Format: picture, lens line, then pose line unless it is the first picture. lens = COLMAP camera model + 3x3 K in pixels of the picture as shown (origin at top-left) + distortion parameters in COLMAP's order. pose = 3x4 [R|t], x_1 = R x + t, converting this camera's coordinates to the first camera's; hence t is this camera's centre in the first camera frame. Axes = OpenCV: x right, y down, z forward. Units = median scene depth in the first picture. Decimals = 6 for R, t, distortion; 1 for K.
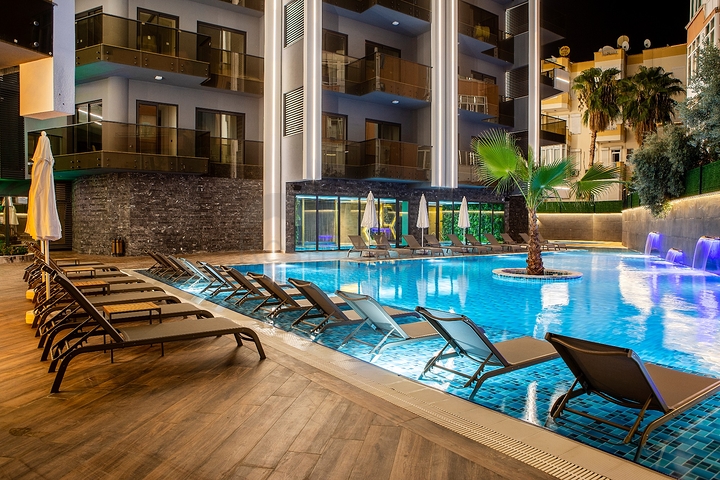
lens RADIAL K [[487.6, 0, 363.2], [0, 487.6, 238.4], [0, 0, 1]] dist [-0.117369, 0.077291]
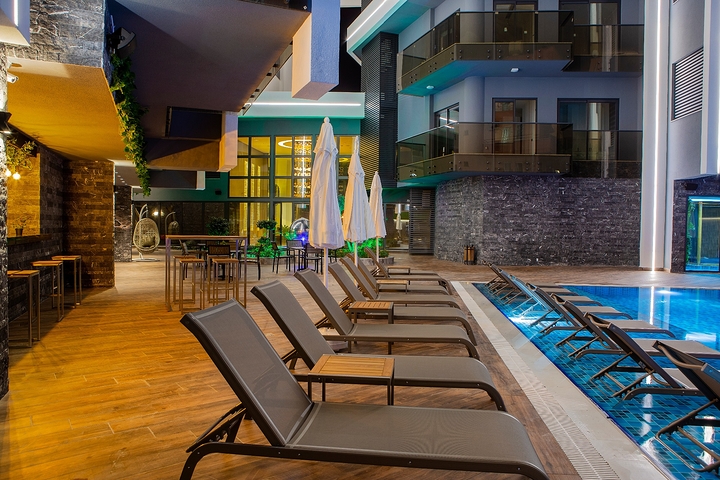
lens RADIAL K [[497.4, 0, 369.1], [0, 497.4, 240.2], [0, 0, 1]] dist [-0.046714, 0.004505]
pose [[0.751312, 0.029136, -0.659304, -0.010994], [-0.037262, 0.999304, 0.001700, -0.004537], [0.658894, 0.023289, 0.751875, 0.108084]]
